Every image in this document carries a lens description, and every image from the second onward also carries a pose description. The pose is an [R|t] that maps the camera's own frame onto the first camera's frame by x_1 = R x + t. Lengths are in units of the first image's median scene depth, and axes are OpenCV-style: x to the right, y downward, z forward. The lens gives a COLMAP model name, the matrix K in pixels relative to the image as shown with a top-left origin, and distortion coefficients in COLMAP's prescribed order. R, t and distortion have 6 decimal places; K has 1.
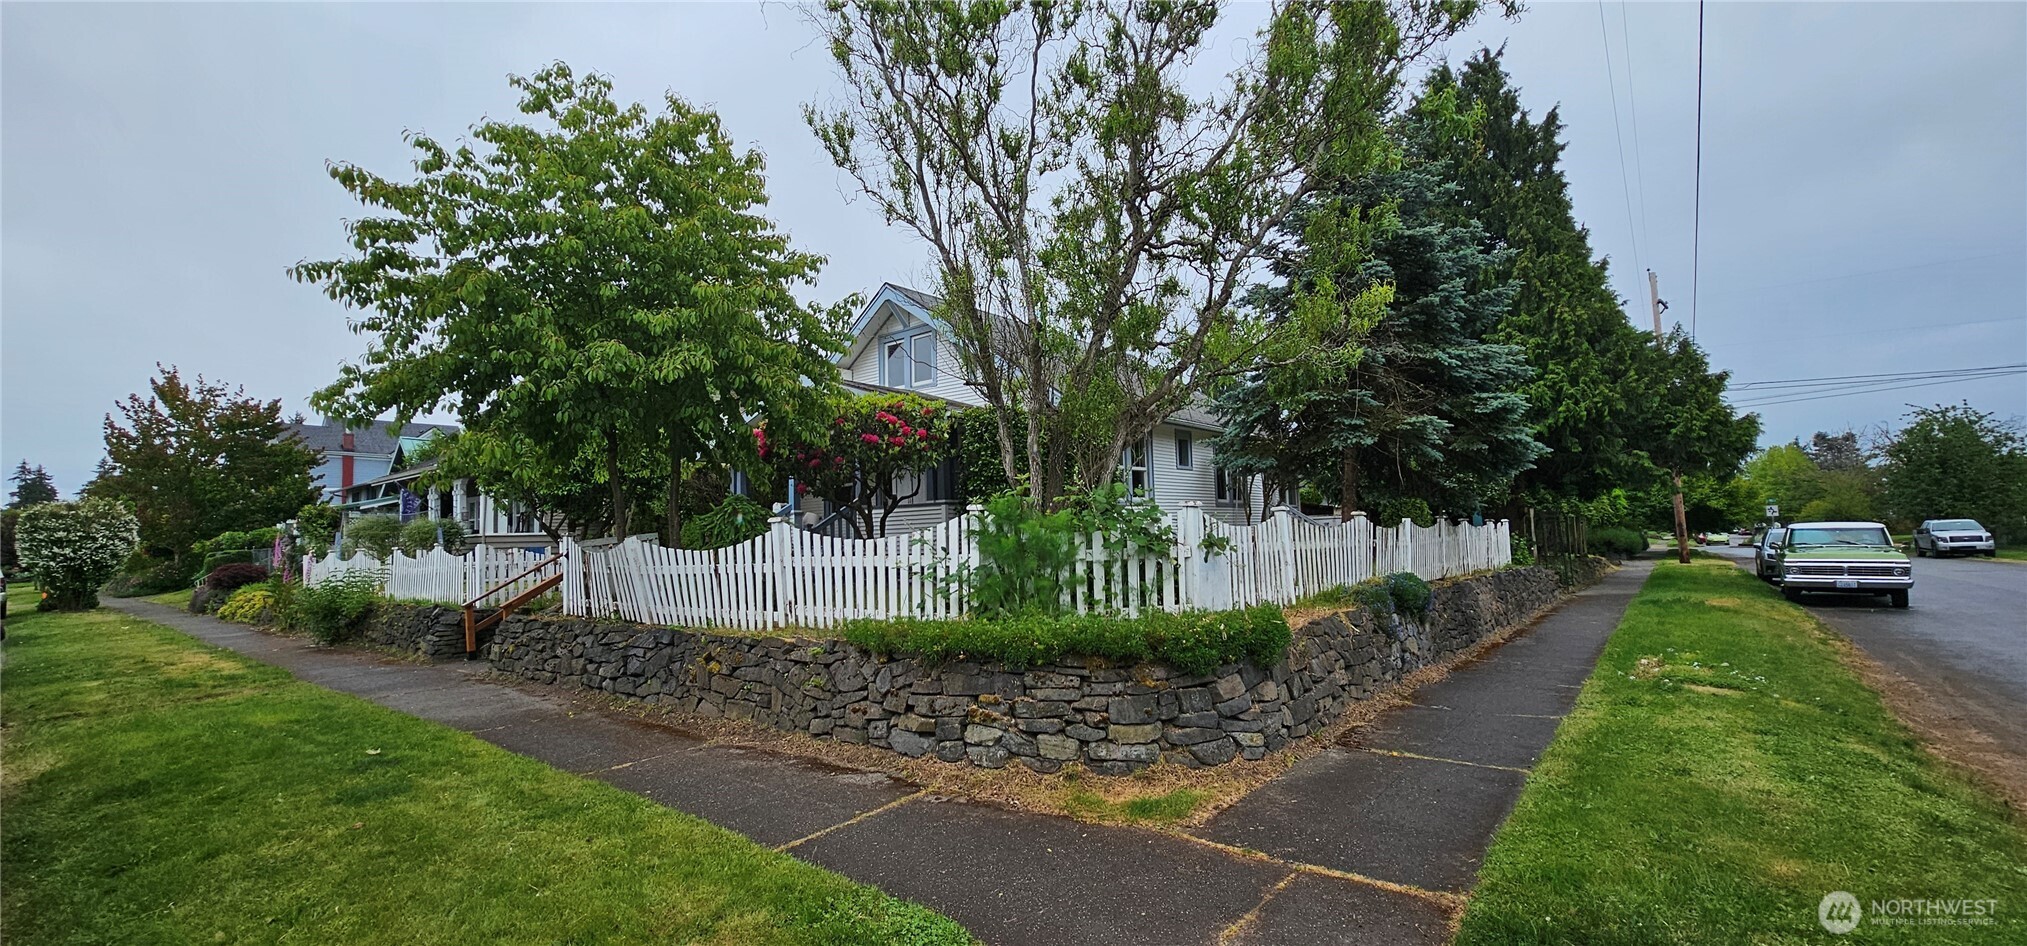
lens RADIAL K [[826.4, 0, 1013.5], [0, 826.4, 482.2], [0, 0, 1]] dist [0.000661, 0.000241]
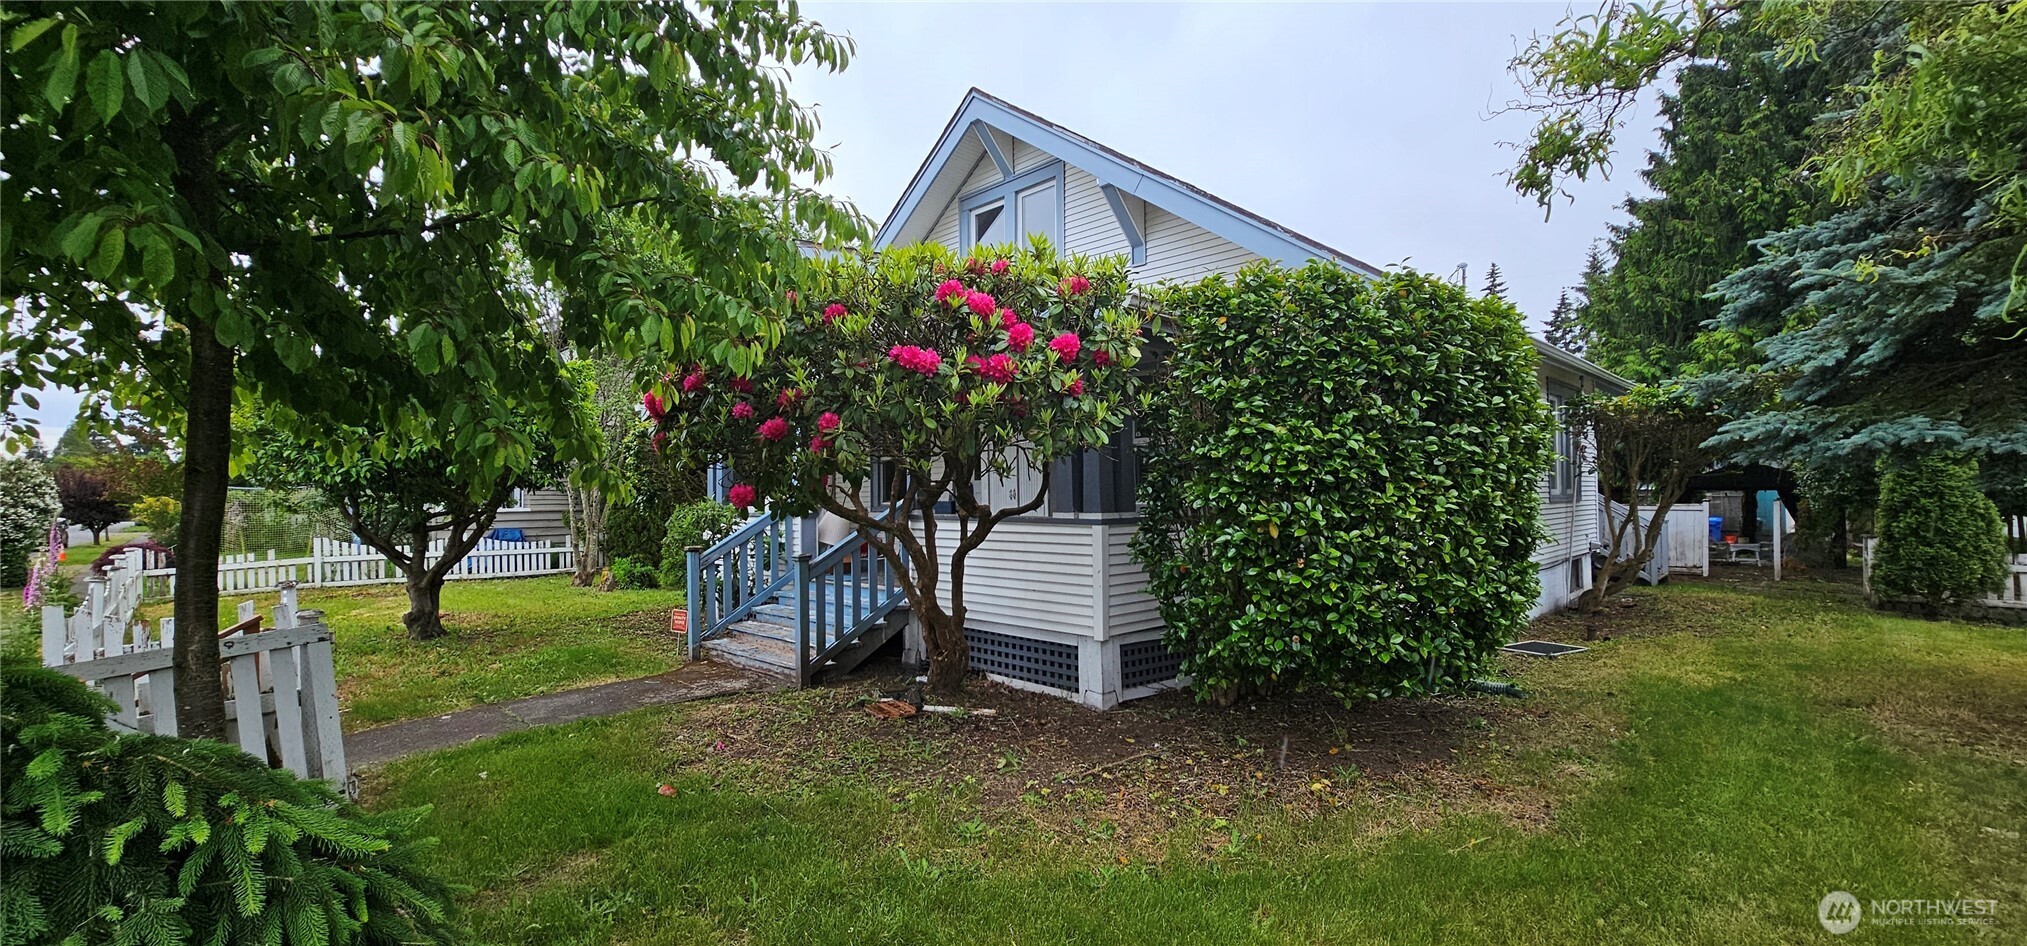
lens RADIAL K [[826.4, 0, 1013.5], [0, 826.4, 482.2], [0, 0, 1]] dist [0.000661, 0.000241]
pose [[0.993904, 0.017817, -0.108802, -0.092922], [-0.011835, 0.998395, 0.055382, -0.021349], [0.109614, -0.053757, 0.992519, 0.648287]]
